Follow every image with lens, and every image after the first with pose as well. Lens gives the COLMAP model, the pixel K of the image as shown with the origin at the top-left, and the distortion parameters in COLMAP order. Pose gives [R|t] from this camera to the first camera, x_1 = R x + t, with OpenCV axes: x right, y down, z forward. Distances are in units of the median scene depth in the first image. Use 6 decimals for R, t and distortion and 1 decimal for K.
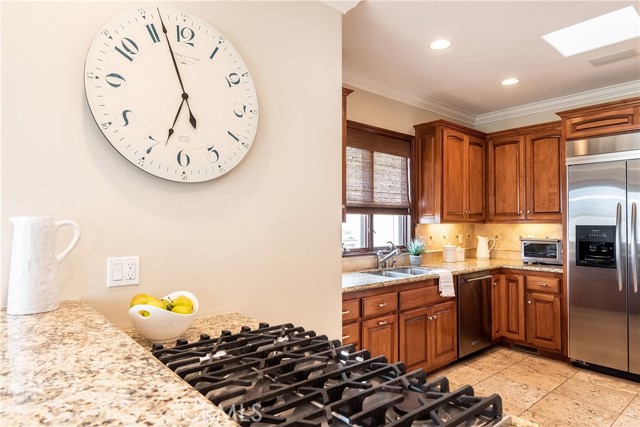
lens RADIAL K [[388.2, 0, 308.8], [0, 388.2, 214.4], [0, 0, 1]] dist [-0.004039, -0.019337]
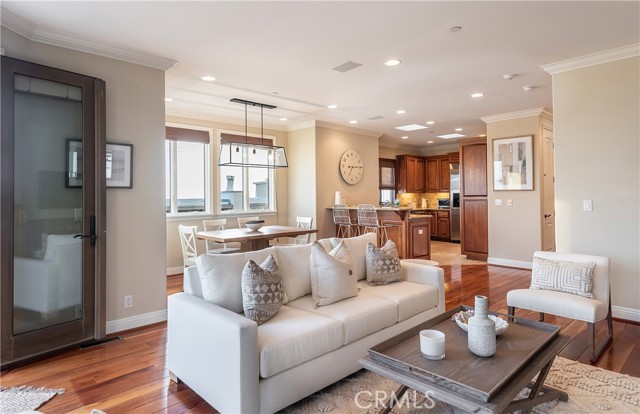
lens RADIAL K [[344.3, 0, 302.9], [0, 344.3, 189.5], [0, 0, 1]] dist [-0.002144, -0.000092]
pose [[0.999769, -0.010408, 0.018797, -0.453294], [0.010354, 0.999942, 0.002962, -0.016271], [-0.018827, -0.002766, 0.999819, -1.478975]]
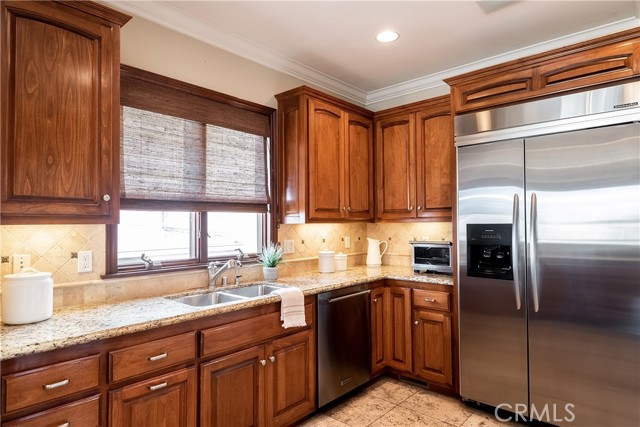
lens RADIAL K [[388.2, 0, 319.4], [0, 388.2, 215.4], [0, 0, 1]] dist [-0.004039, -0.019337]
pose [[0.986585, -0.008132, 0.163043, 0.264094], [0.008375, 0.999965, -0.000801, 0.009175], [-0.163031, 0.002156, 0.986619, 0.270490]]
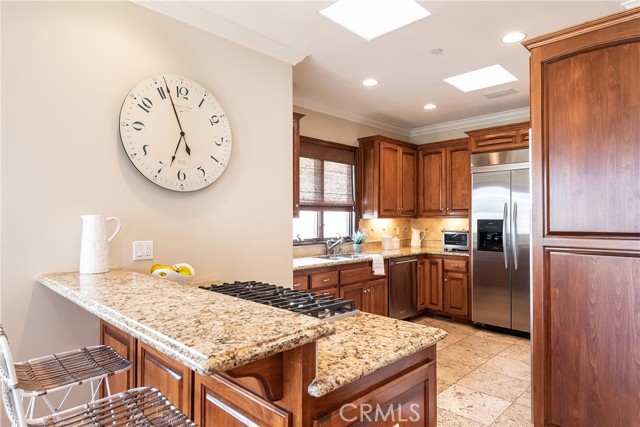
lens RADIAL K [[388.2, 0, 317.0], [0, 388.2, 215.3], [0, 0, 1]] dist [-0.004039, -0.019337]
pose [[0.994638, -0.002969, 0.103374, 0.017856], [0.001536, 0.999902, 0.013941, -0.004698], [-0.103406, -0.013708, 0.994545, -0.237572]]
